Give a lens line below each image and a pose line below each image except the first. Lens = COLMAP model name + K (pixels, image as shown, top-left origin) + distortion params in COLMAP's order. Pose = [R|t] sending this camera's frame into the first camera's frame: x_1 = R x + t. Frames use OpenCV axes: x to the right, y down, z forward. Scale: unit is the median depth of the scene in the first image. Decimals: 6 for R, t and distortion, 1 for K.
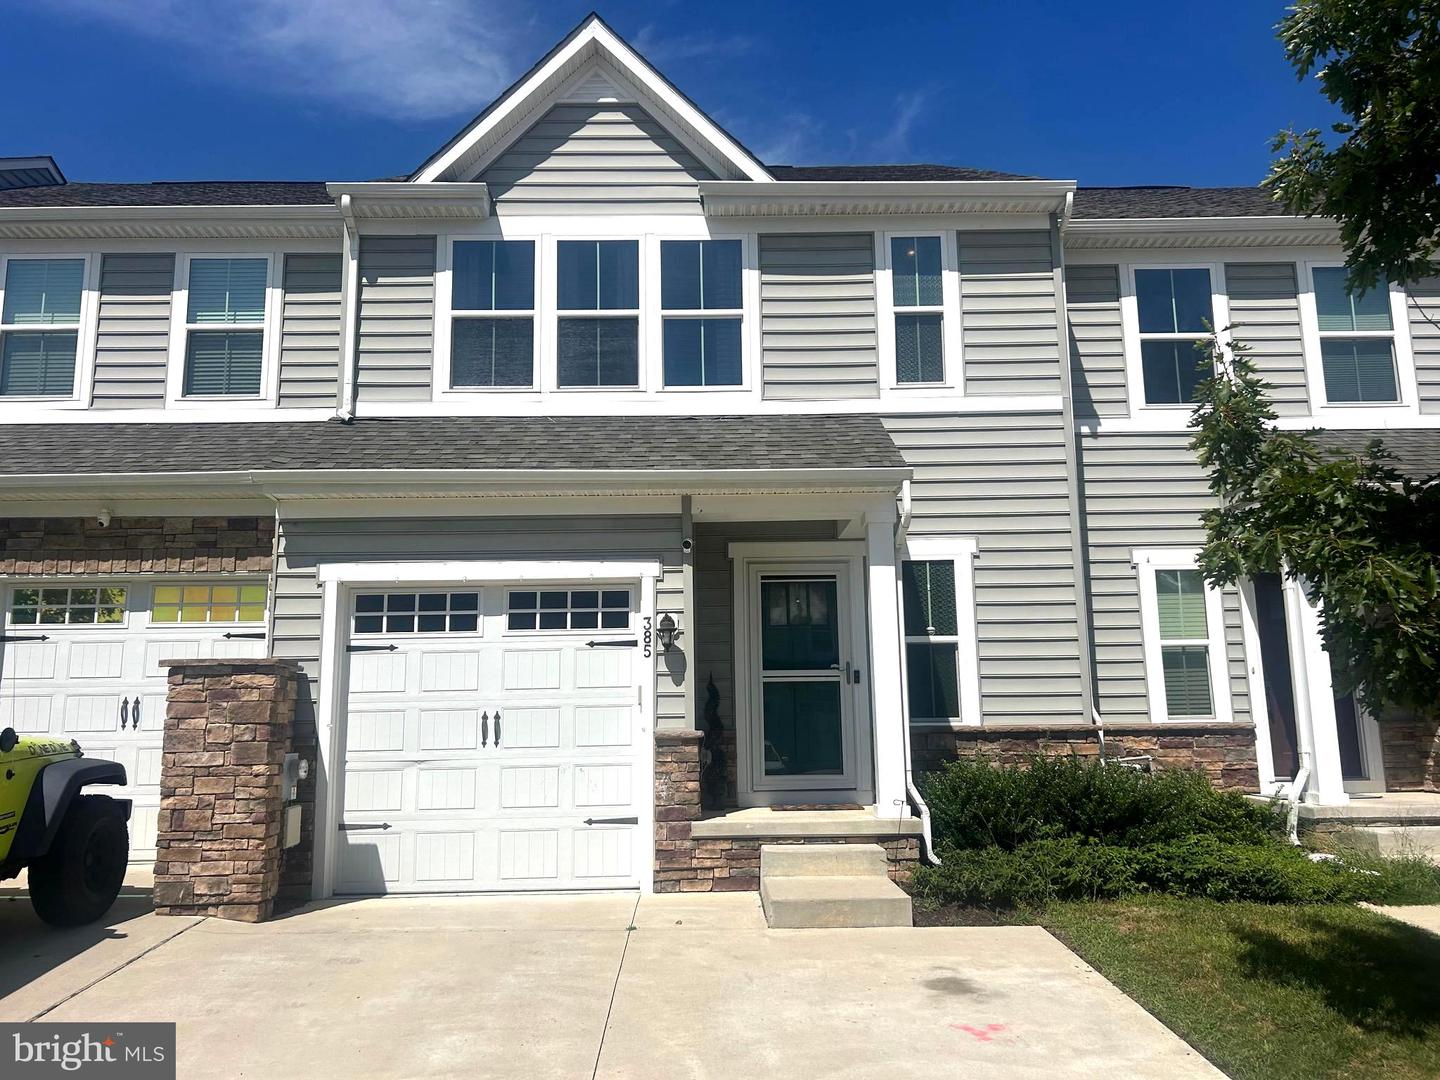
lens RADIAL K [[1078.4, 0, 719.1], [0, 1078.4, 546.7], [0, 0, 1]] dist [0.037965, -0.025344]
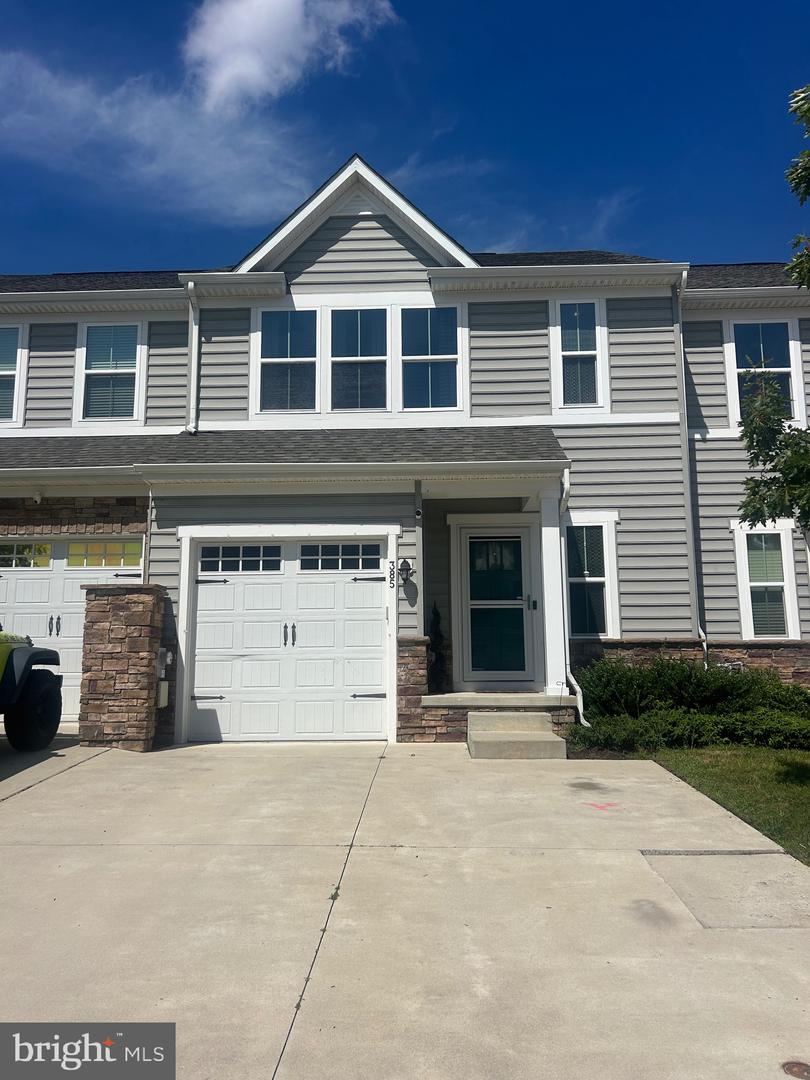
lens RADIAL K [[808.8, 0, 400.3], [0, 808.8, 539.8], [0, 0, 1]] dist [0.037965, -0.025344]
pose [[0.998385, 0.000121, -0.056805, 0.007889], [0.000175, 0.999986, 0.005215, 0.026823], [0.056805, -0.005217, 0.998372, -0.111047]]
